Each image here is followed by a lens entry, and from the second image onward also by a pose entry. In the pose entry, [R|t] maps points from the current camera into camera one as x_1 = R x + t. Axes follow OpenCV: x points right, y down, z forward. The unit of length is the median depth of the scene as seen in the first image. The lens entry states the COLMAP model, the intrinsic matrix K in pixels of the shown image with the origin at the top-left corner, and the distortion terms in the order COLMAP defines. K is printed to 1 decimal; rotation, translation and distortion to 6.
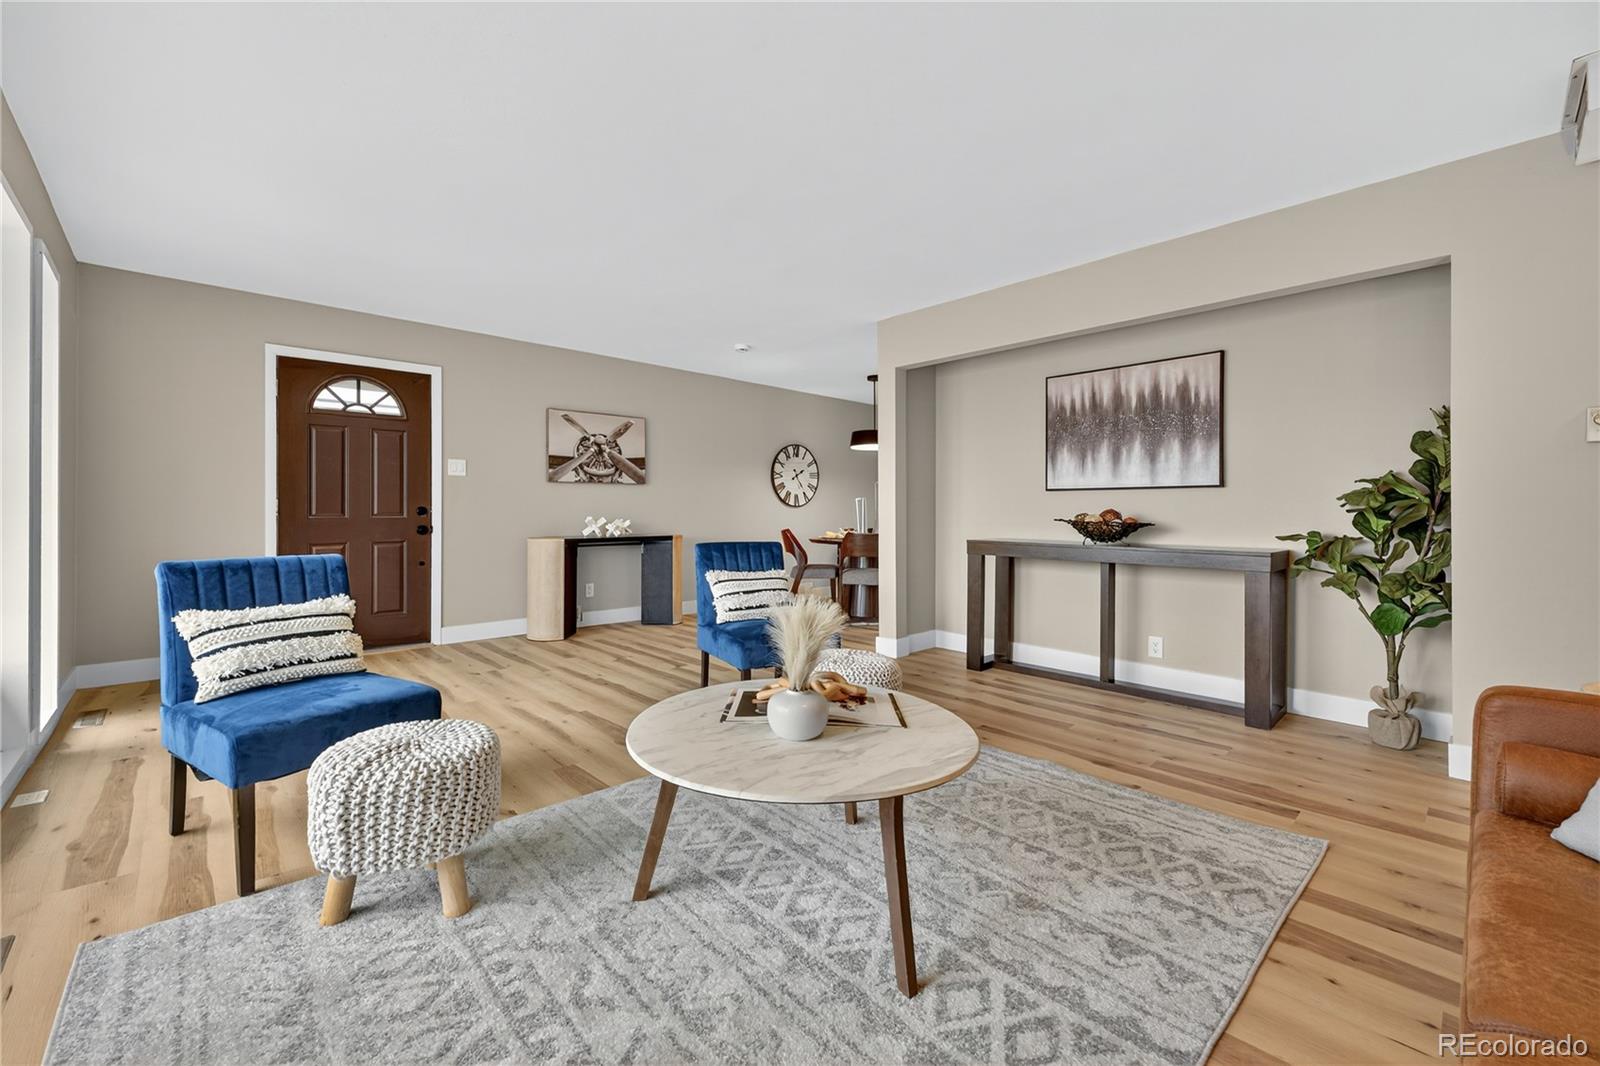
lens RADIAL K [[656.3, 0, 805.6], [0, 656.3, 523.6], [0, 0, 1]] dist [0.000807, 0.000109]
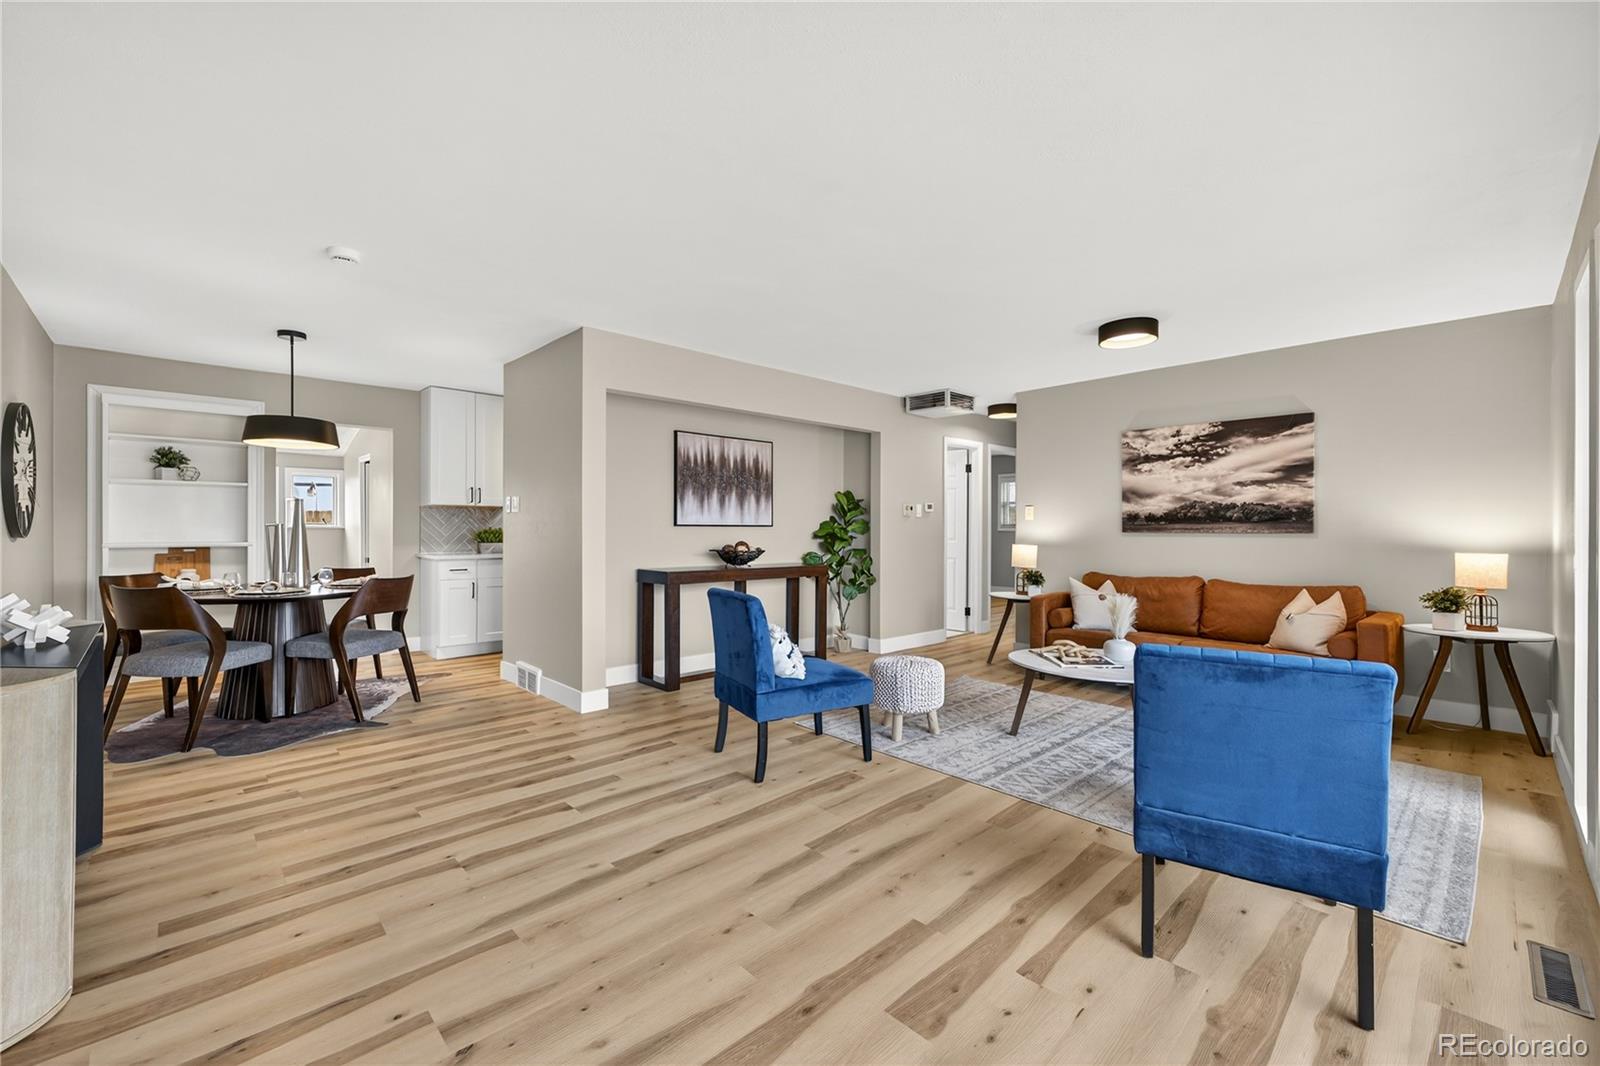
lens RADIAL K [[656.3, 0, 805.6], [0, 656.3, 523.6], [0, 0, 1]] dist [0.000807, 0.000109]
pose [[-0.017322, 0.002867, 0.999846, -0.867653], [0.013711, 0.999903, -0.002630, -0.050556], [-0.999756, 0.013663, -0.017360, 0.835423]]
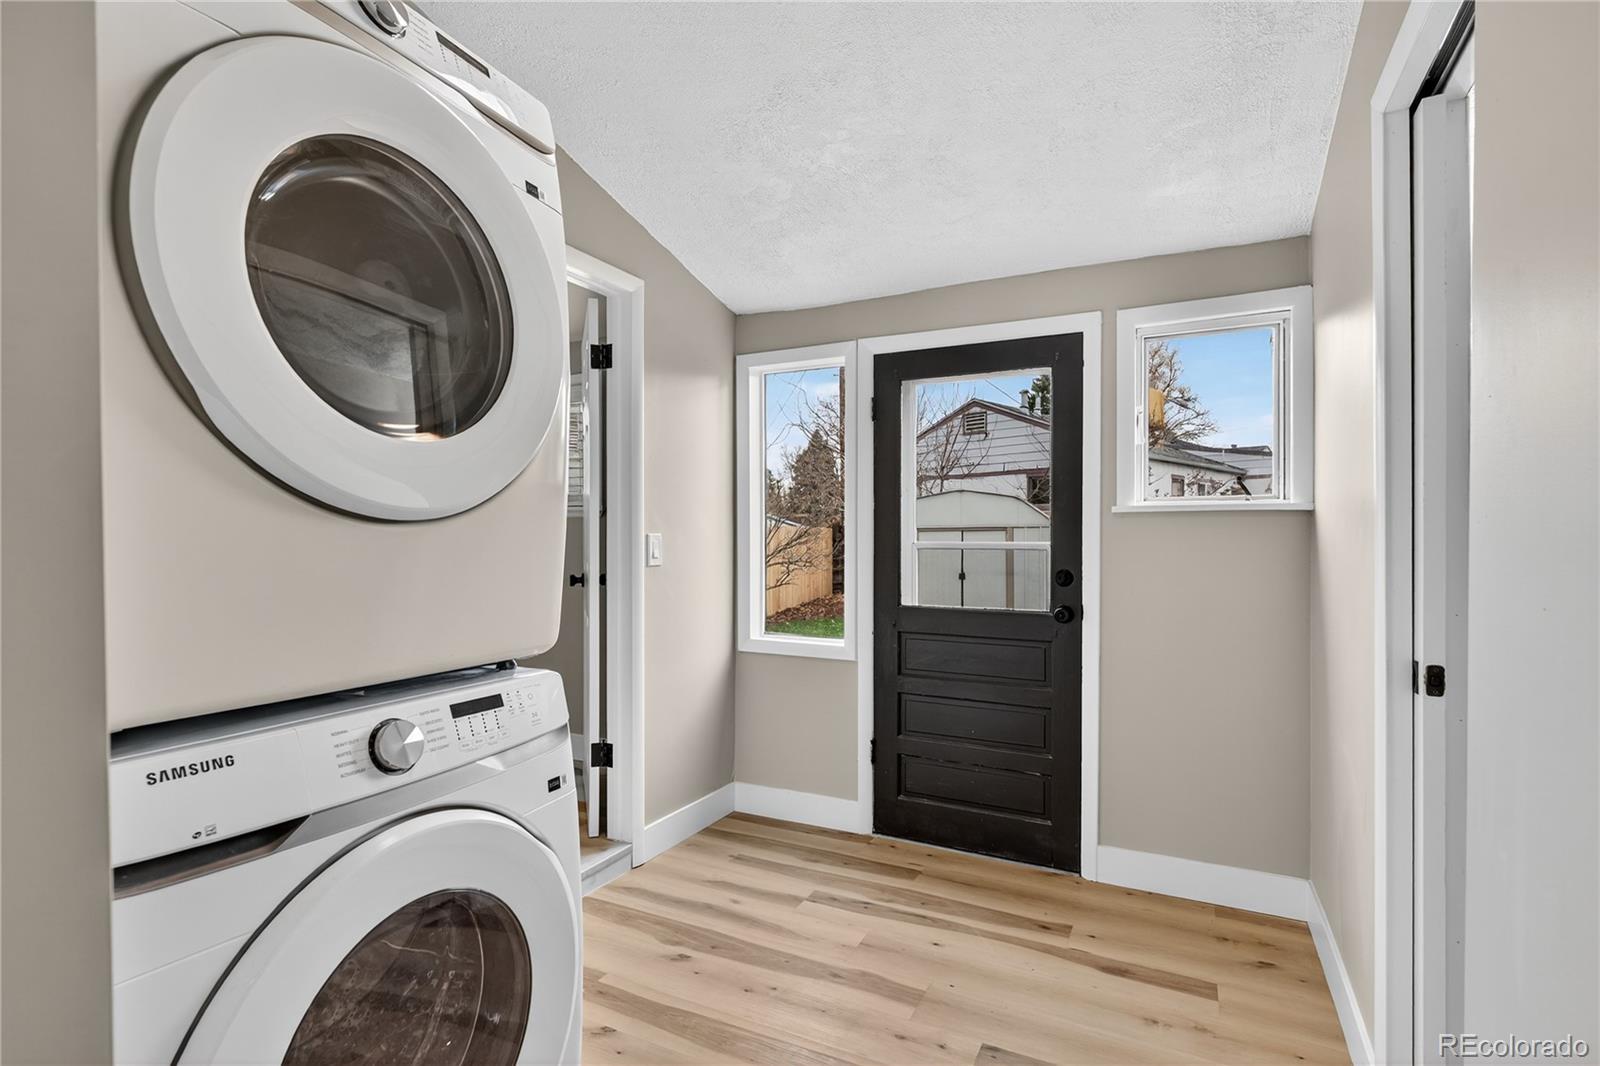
lens RADIAL K [[765.8, 0, 800.0], [0, 765.8, 533.0], [0, 0, 1]] dist [0.000519, 0.000067]
pose [[0.940135, 0.002664, 0.340791, 0.516318], [0.002892, 0.999871, -0.015794, -0.036338], [-0.340789, 0.015834, 0.940006, 1.743007]]
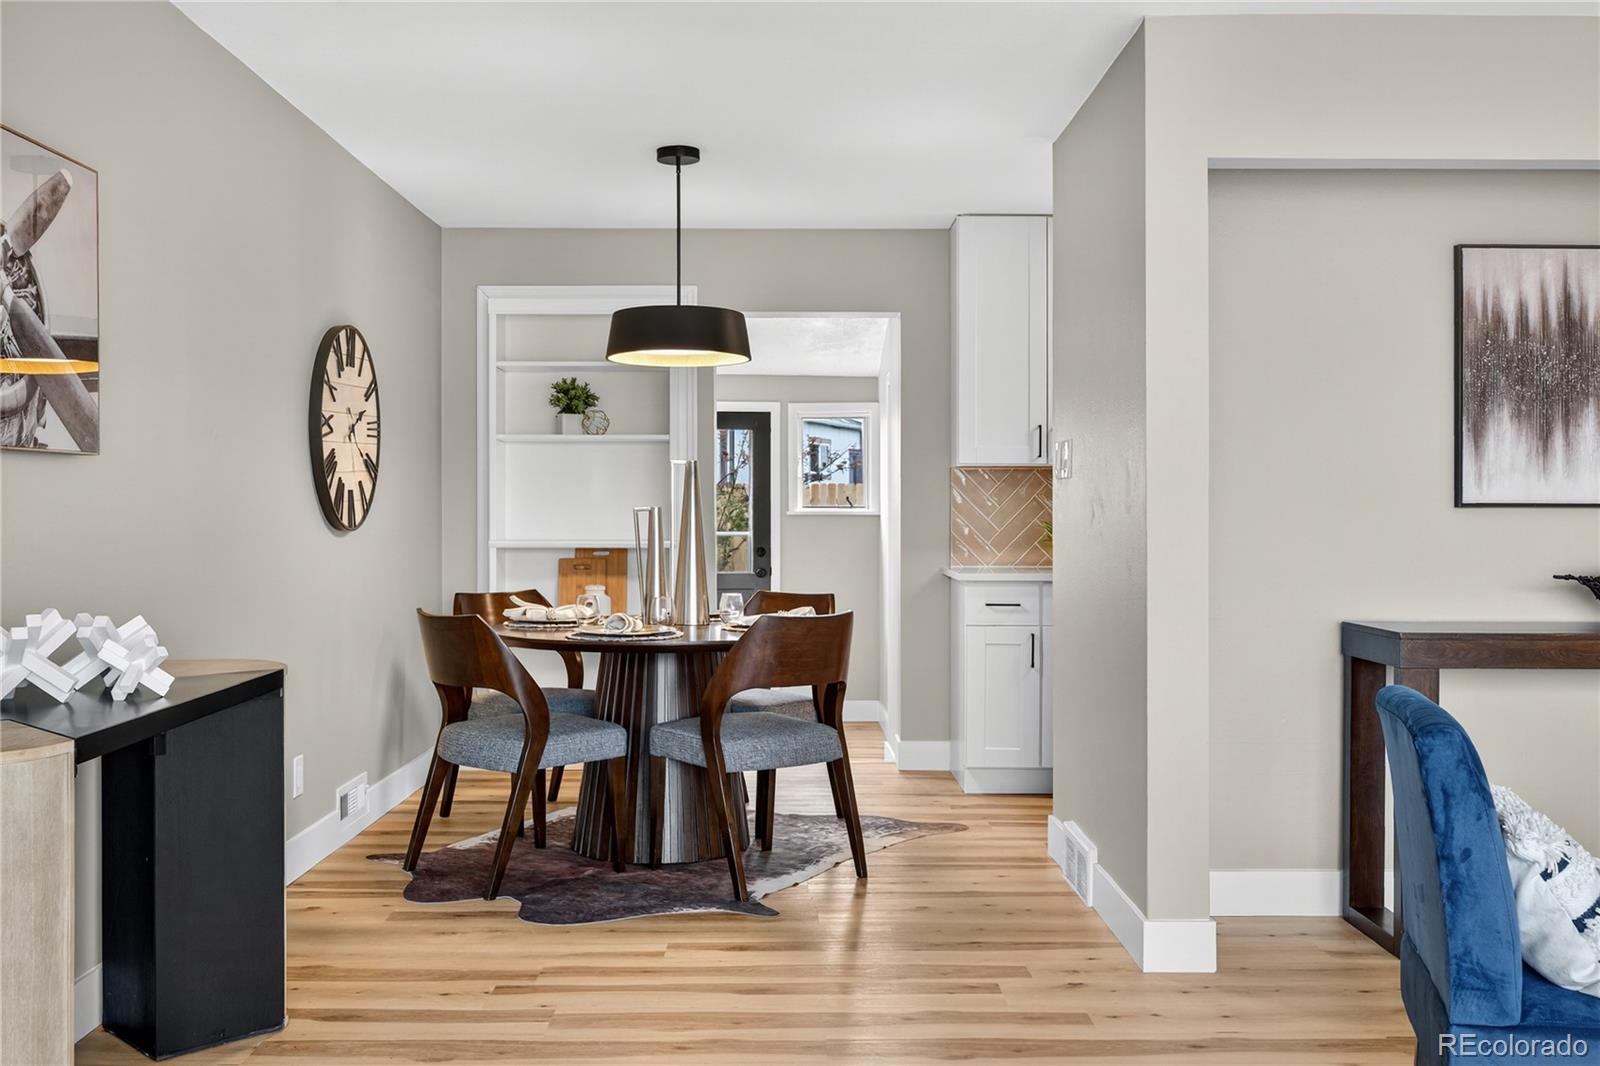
lens RADIAL K [[1532.1, 0, 798.4], [0, 1532.1, 496.3], [0, 0, 1]] dist [0.002079, -0.000020]
pose [[0.678288, 0.004014, 0.734786, -0.705208], [0.014989, 0.999701, -0.019298, -0.046616], [-0.734644, 0.024103, 0.678025, 0.676763]]
